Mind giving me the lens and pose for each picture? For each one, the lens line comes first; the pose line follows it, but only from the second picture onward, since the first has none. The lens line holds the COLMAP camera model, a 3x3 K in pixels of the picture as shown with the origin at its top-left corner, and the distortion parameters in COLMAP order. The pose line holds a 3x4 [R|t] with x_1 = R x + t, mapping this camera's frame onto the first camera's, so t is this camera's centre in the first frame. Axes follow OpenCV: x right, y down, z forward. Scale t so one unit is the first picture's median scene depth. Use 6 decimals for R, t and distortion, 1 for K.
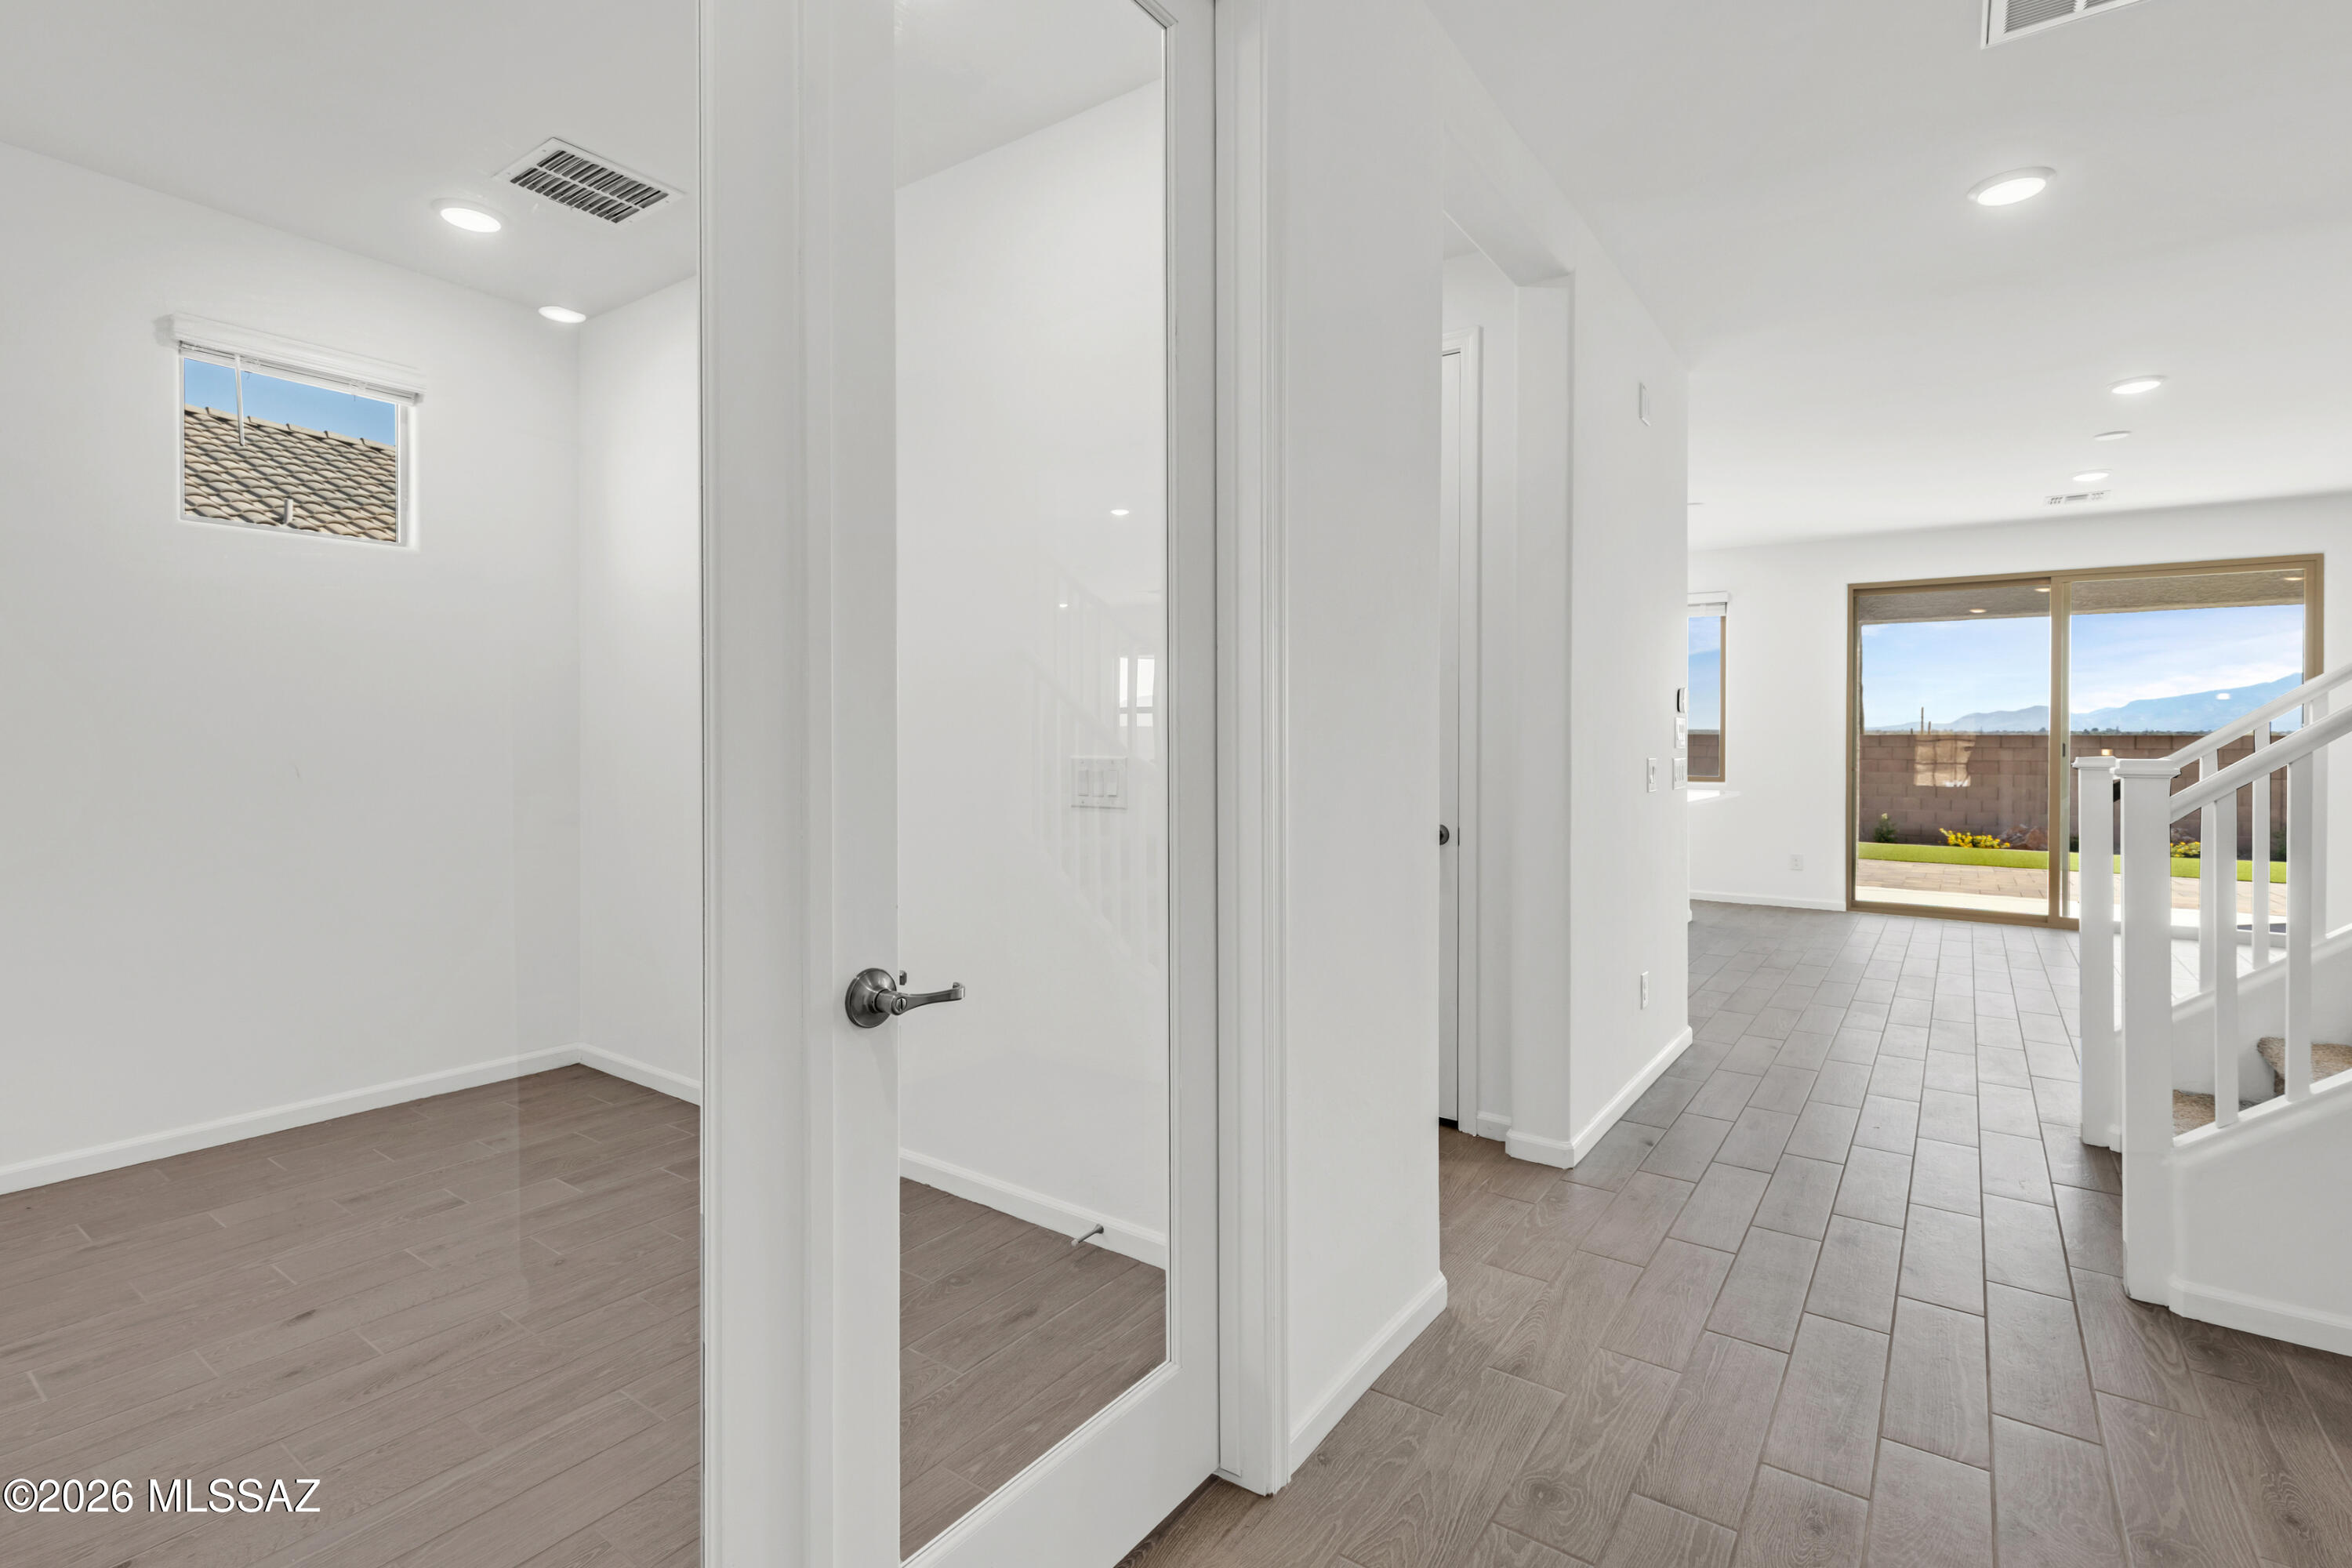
lens RADIAL K [[1077.7, 0, 1208.4], [0, 1077.7, 746.6], [0, 0, 1]] dist [0.001956, 0.000678]
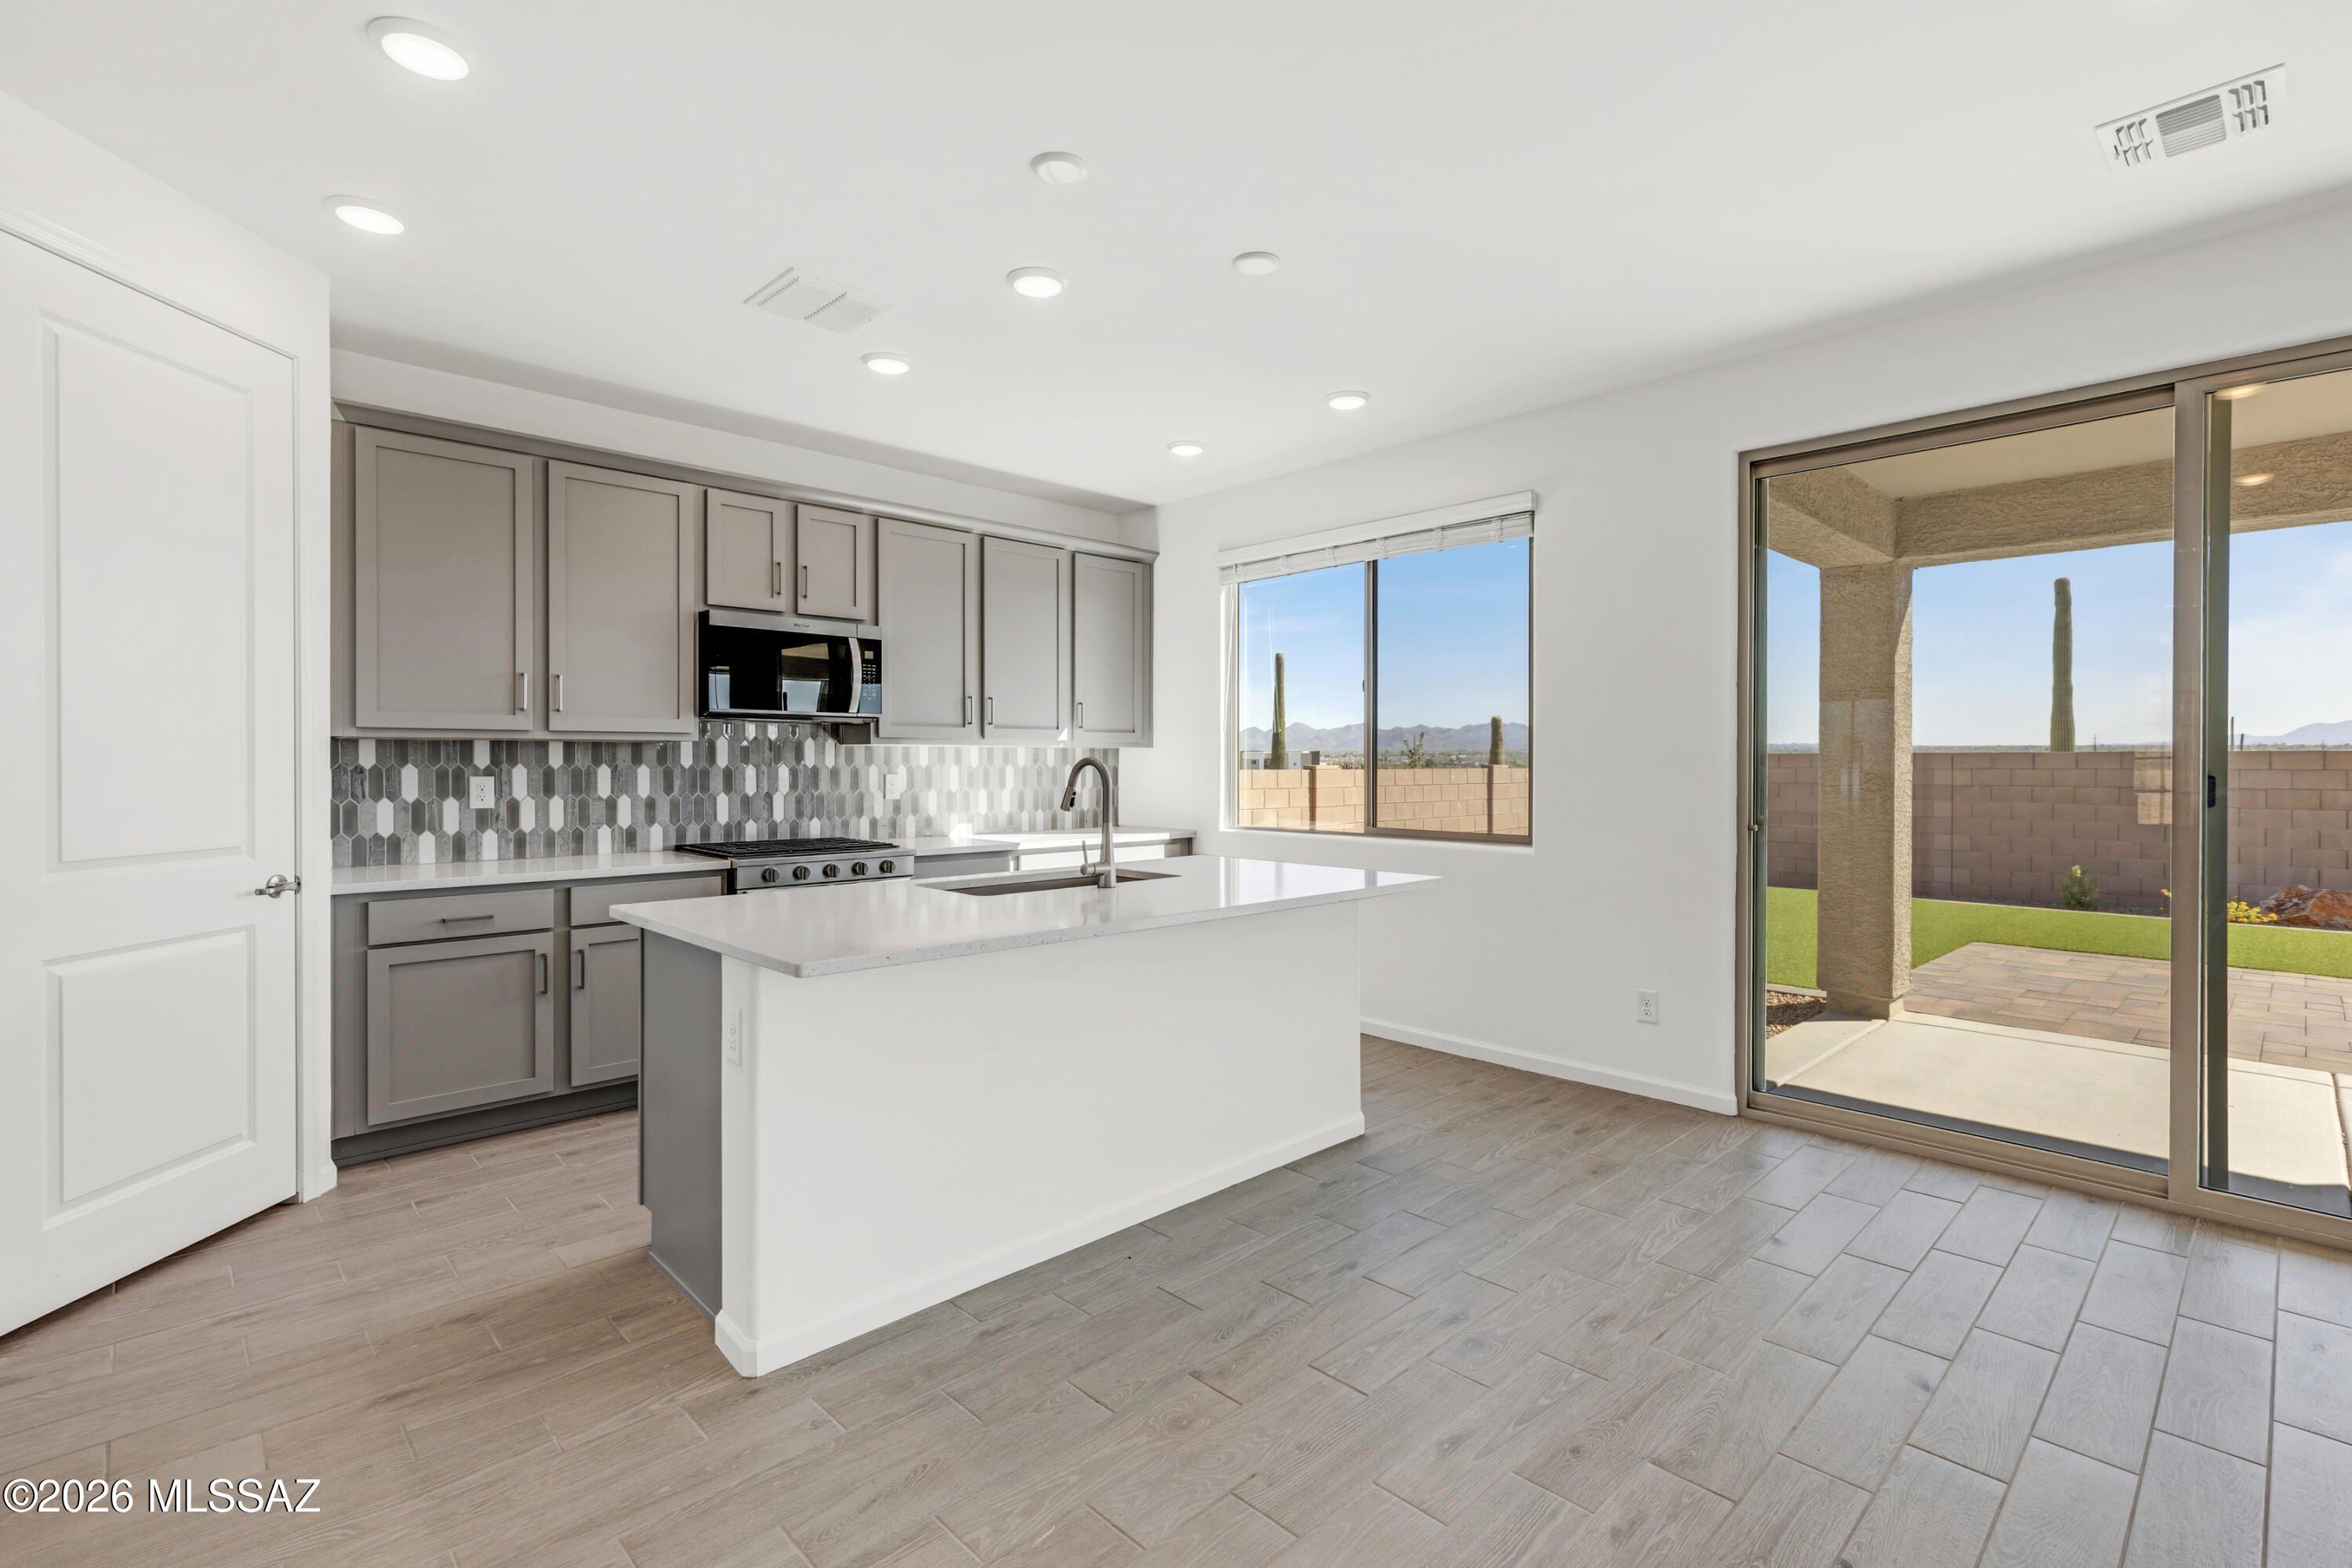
lens RADIAL K [[1076.1, 0, 1183.5], [0, 1076.1, 760.4], [0, 0, 1]] dist [-0.000995, -0.000753]
pose [[0.981801, -0.001144, -0.189911, 0.177403], [0.000587, 0.999995, -0.002990, -0.003373], [0.189914, 0.002825, 0.981797, 0.190897]]
